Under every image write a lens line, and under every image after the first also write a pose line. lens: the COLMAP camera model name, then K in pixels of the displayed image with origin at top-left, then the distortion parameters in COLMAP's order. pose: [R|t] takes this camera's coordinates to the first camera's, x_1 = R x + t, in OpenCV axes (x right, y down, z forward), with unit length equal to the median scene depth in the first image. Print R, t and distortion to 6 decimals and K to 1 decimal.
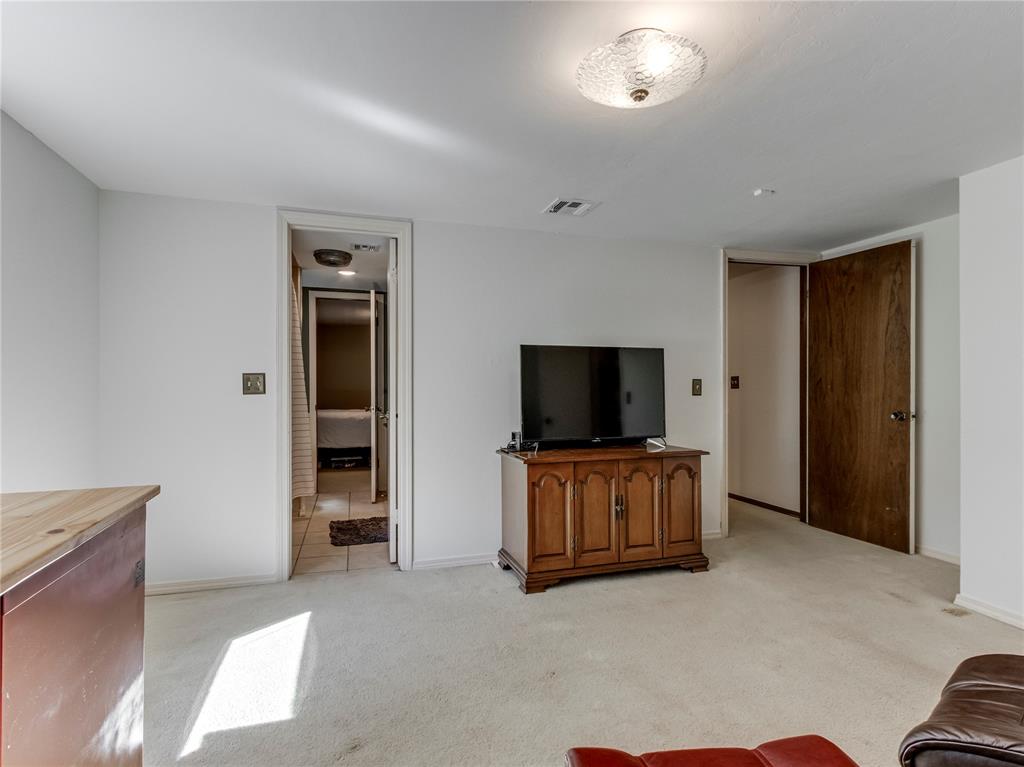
lens RADIAL K [[556.3, 0, 512.0], [0, 556.3, 383.5], [0, 0, 1]] dist [0.039894, -0.000422]
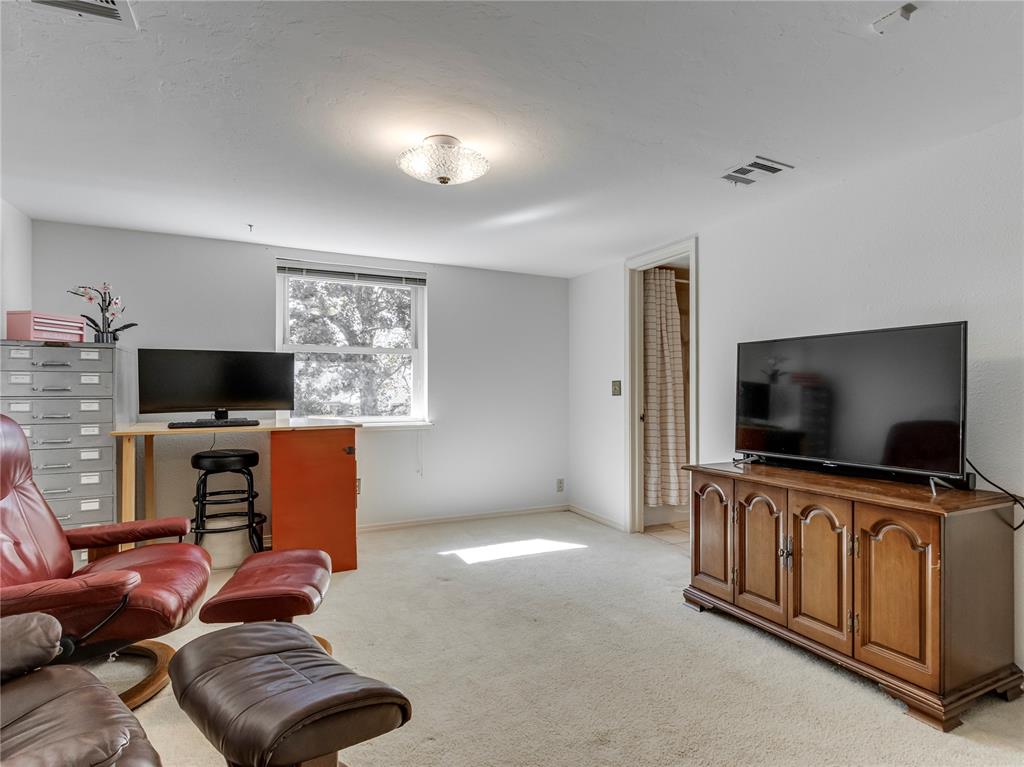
lens RADIAL K [[532.1, 0, 509.4], [0, 532.1, 389.2], [0, 0, 1]] dist [0.002923, -0.000415]
pose [[0.150347, -0.001408, -0.988632, 0.832460], [-0.010298, 0.999943, -0.002990, 0.011085], [0.988580, 0.010631, 0.150324, 0.527034]]
